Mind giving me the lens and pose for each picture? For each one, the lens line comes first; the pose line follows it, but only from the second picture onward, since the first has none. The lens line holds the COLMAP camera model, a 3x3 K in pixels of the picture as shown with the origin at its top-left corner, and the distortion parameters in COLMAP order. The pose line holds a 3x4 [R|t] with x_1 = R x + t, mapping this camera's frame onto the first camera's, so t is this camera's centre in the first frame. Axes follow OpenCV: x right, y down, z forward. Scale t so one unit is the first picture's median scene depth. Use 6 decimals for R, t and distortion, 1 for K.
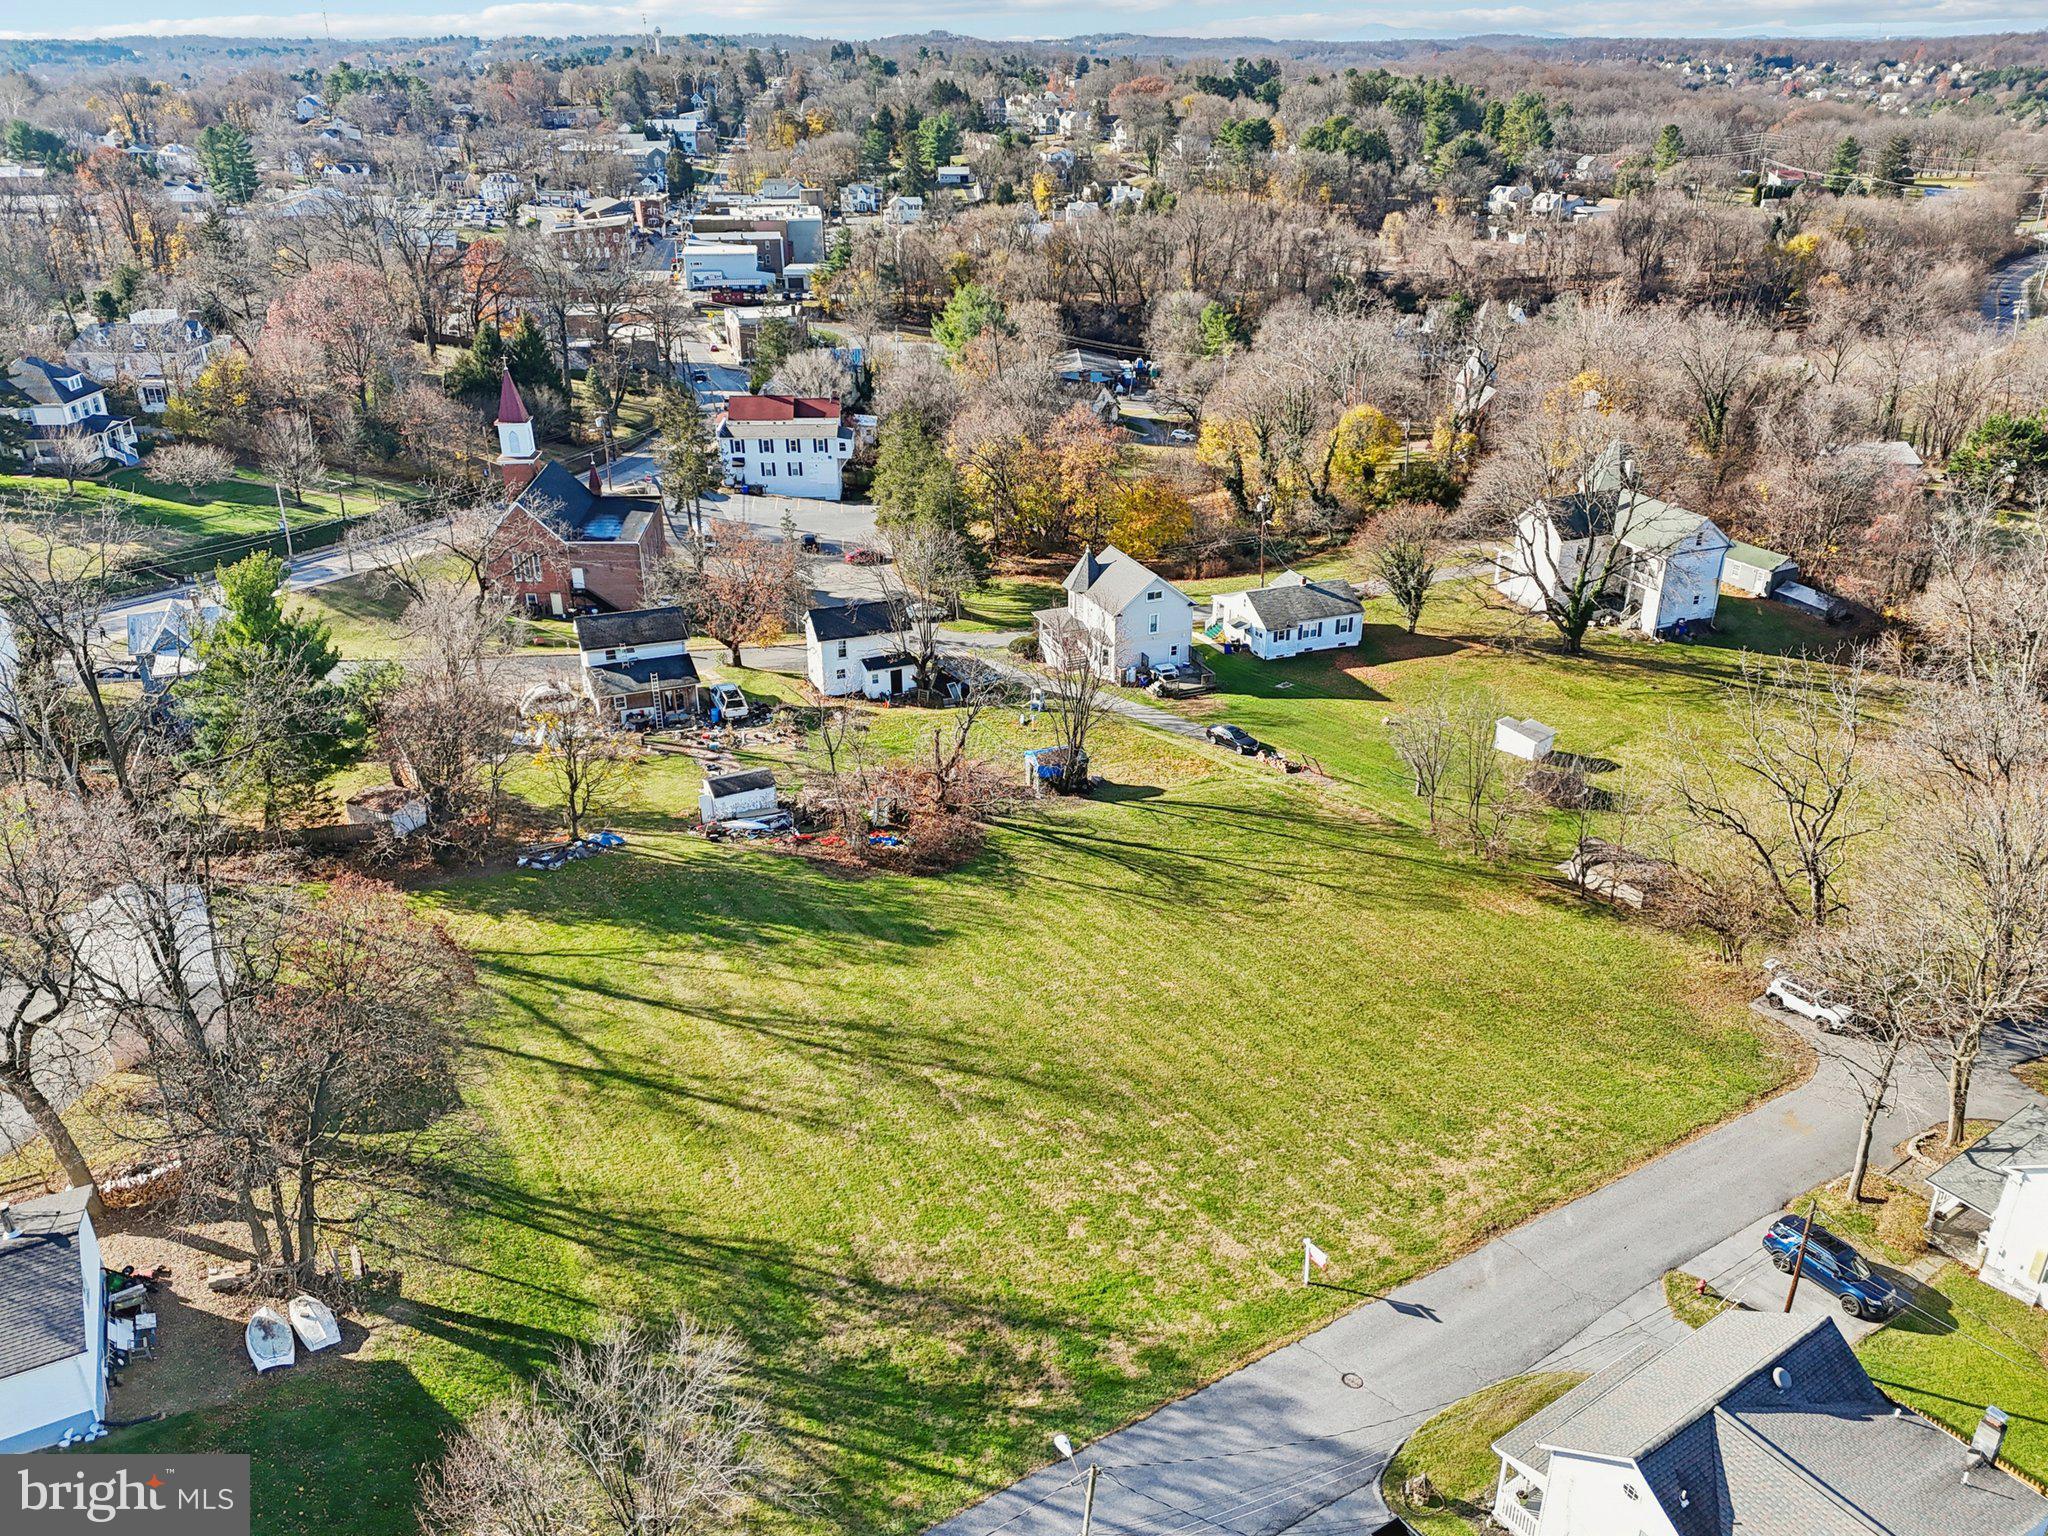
lens RADIAL K [[1521.0, 0, 1030.2], [0, 1521.0, 757.6], [0, 0, 1]] dist [0.081404, -0.082266]
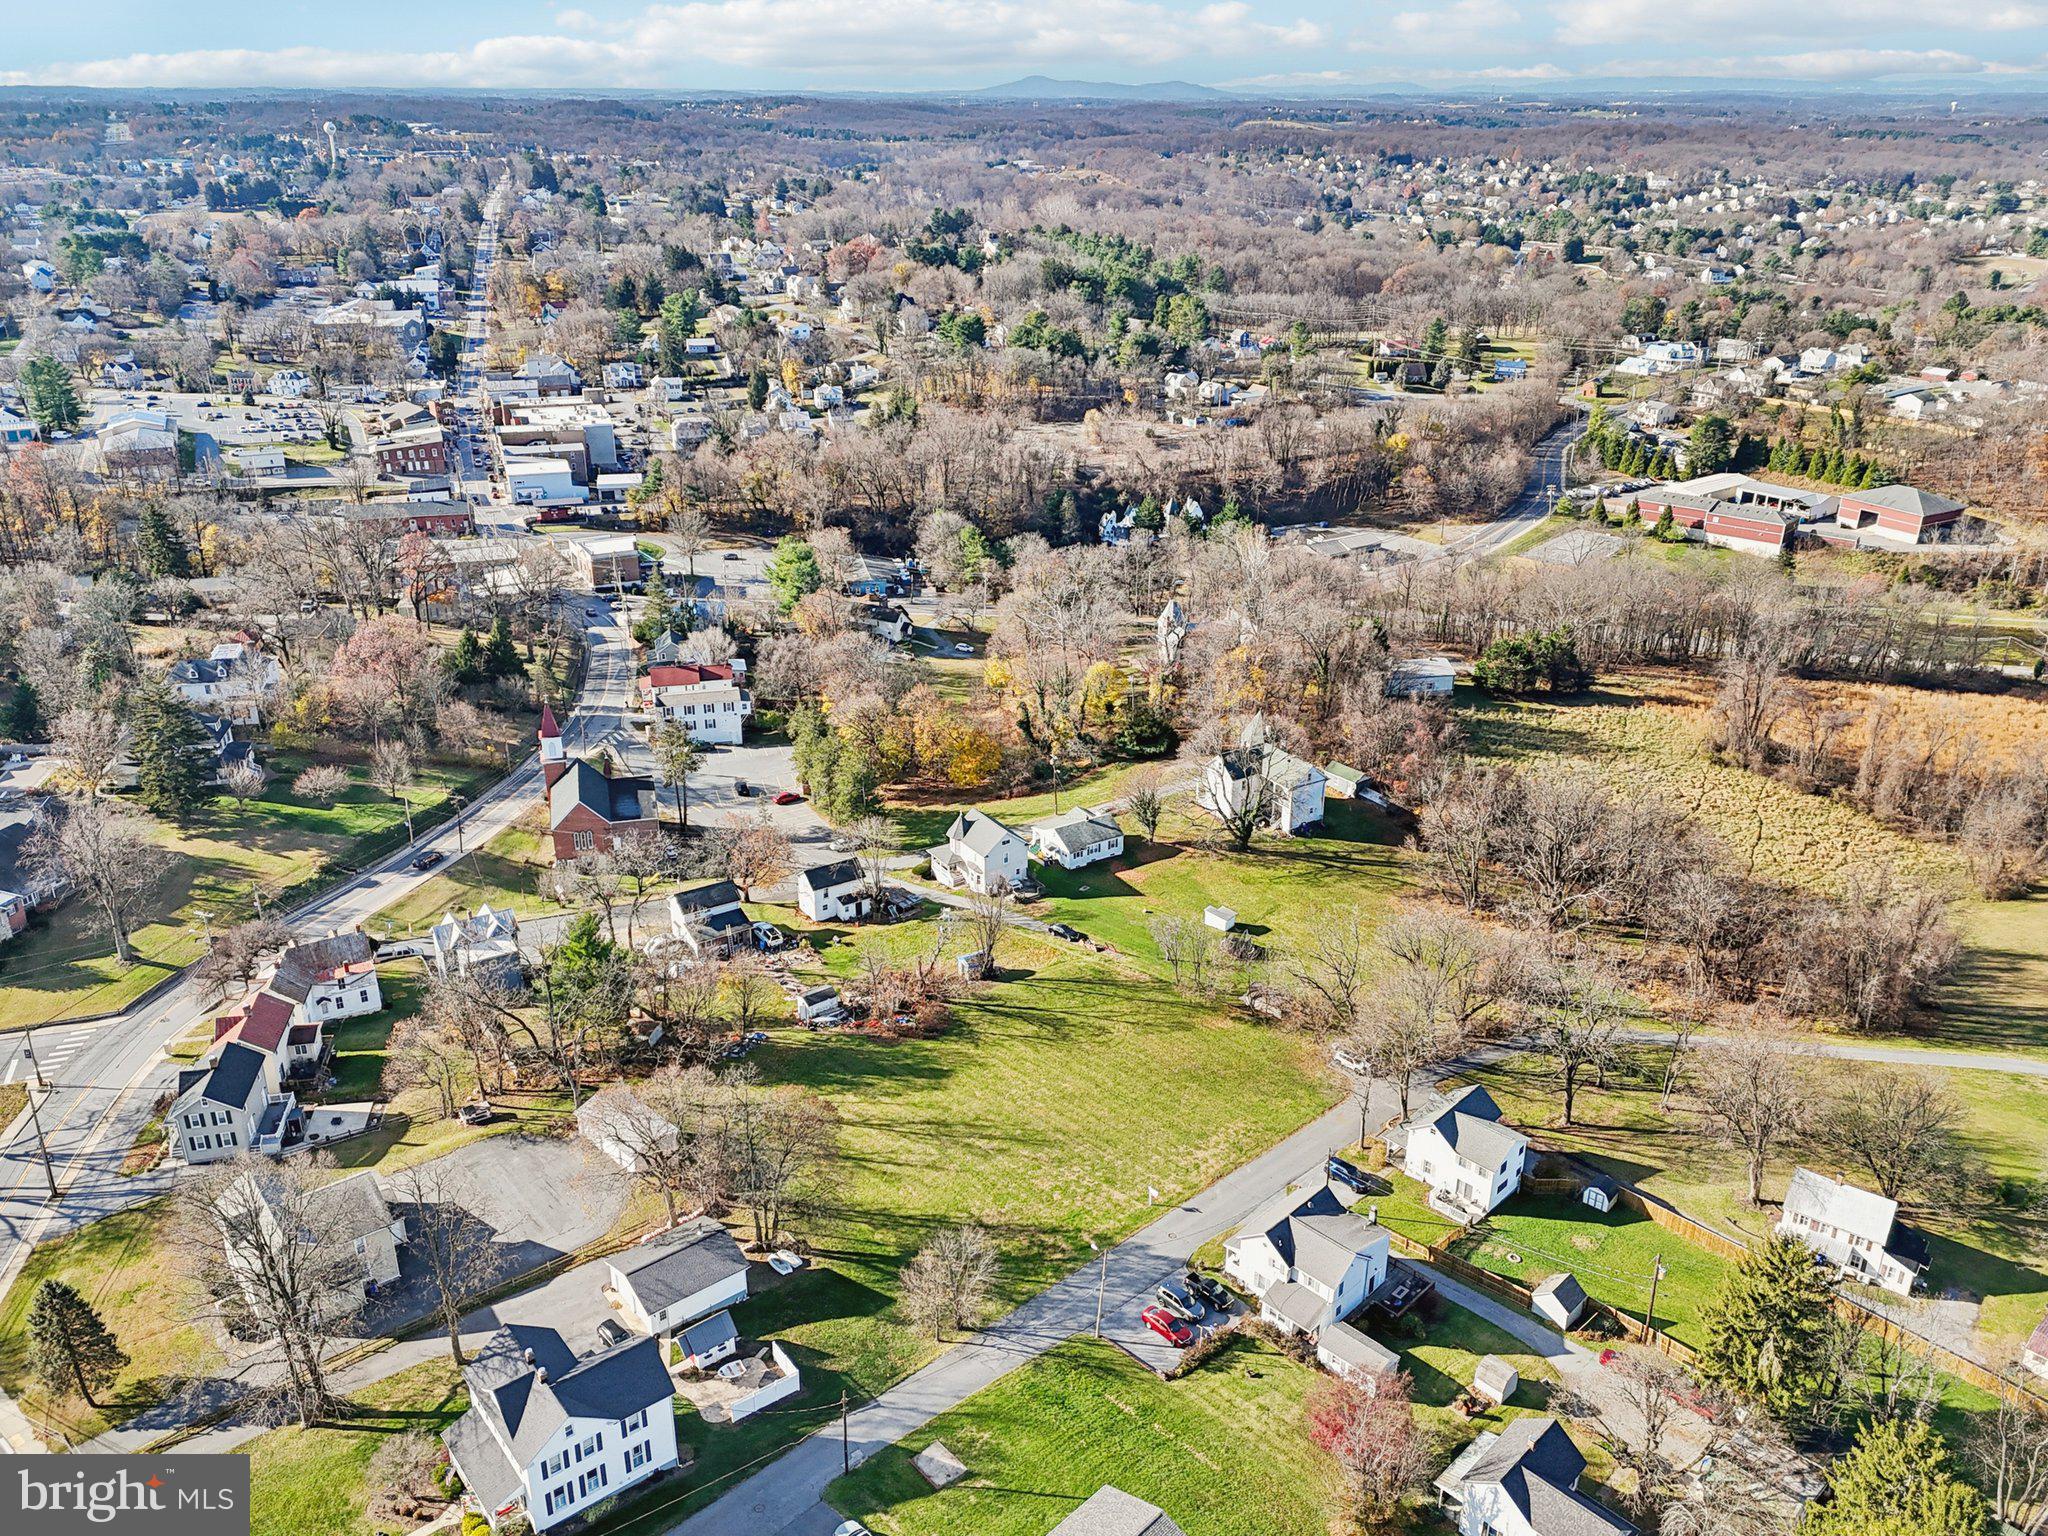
lens RADIAL K [[1540.8, 0, 1024.0], [0, 1540.8, 768.0], [0, 0, 1]] dist [0.108138, -0.089239]
pose [[0.981591, -0.068820, 0.178167, -0.194063], [0.073348, 0.997126, -0.018950, -0.153800], [-0.176351, 0.031669, 0.983818, -0.676360]]
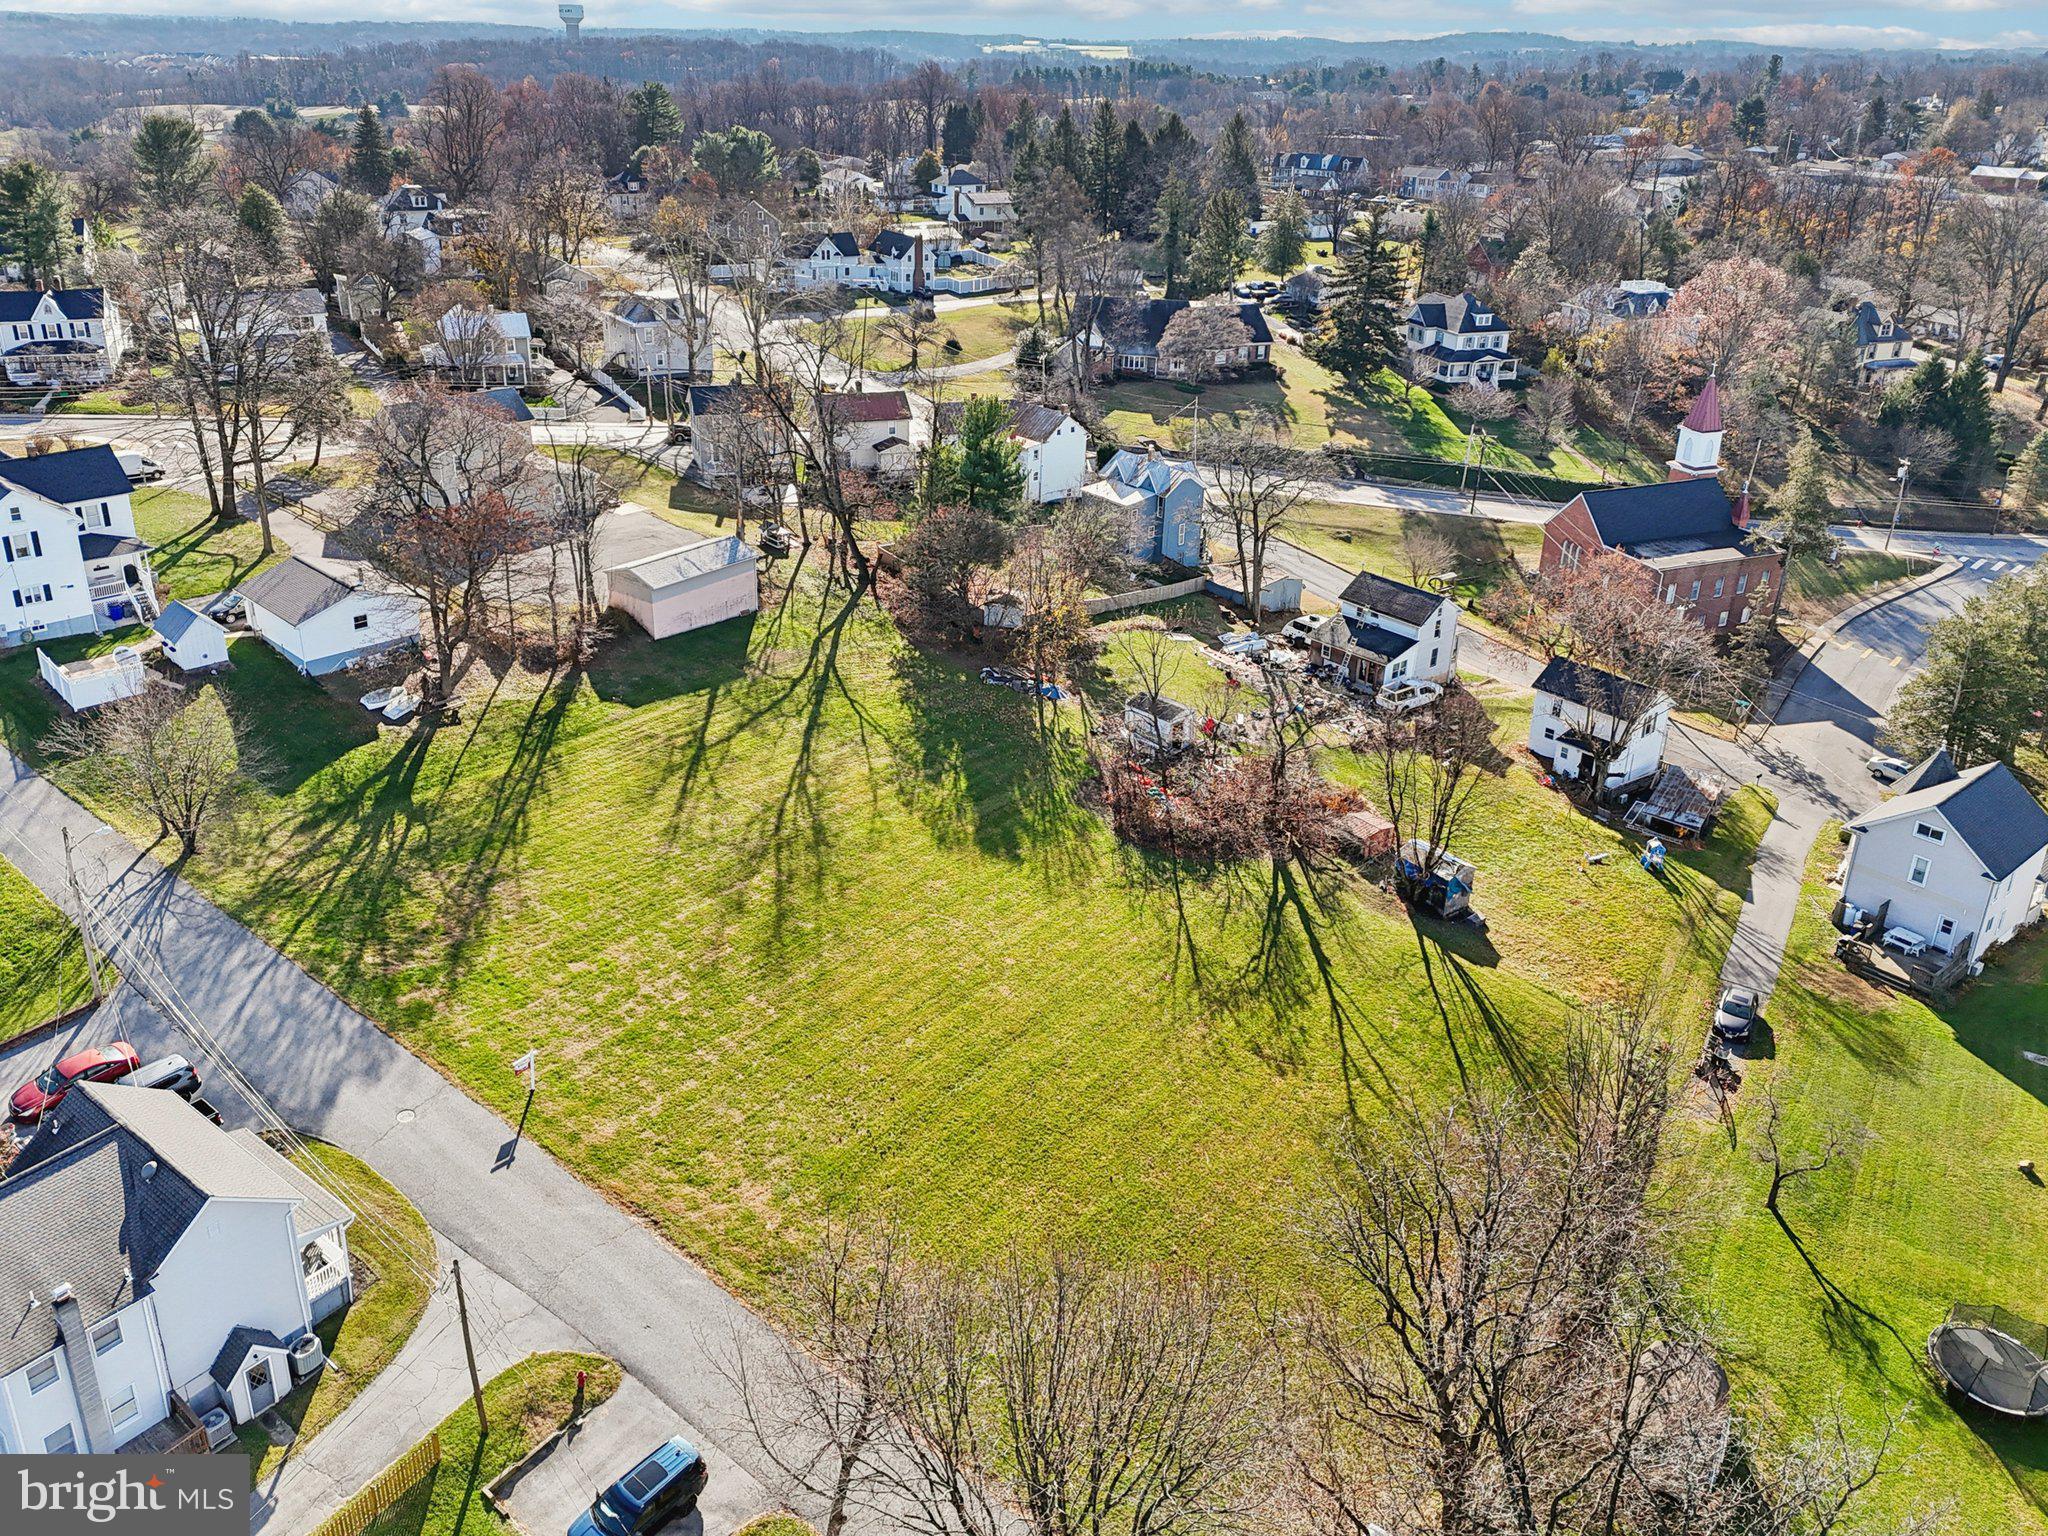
lens RADIAL K [[1551.2, 0, 1016.4], [0, 1551.2, 658.1], [0, 0, 1]] dist [0.078174, -0.078637]
pose [[0.312949, 0.365790, -0.876505, 0.539701], [-0.421955, 0.880330, 0.216731, -0.154624], [0.850892, 0.302020, 0.429845, 0.321980]]
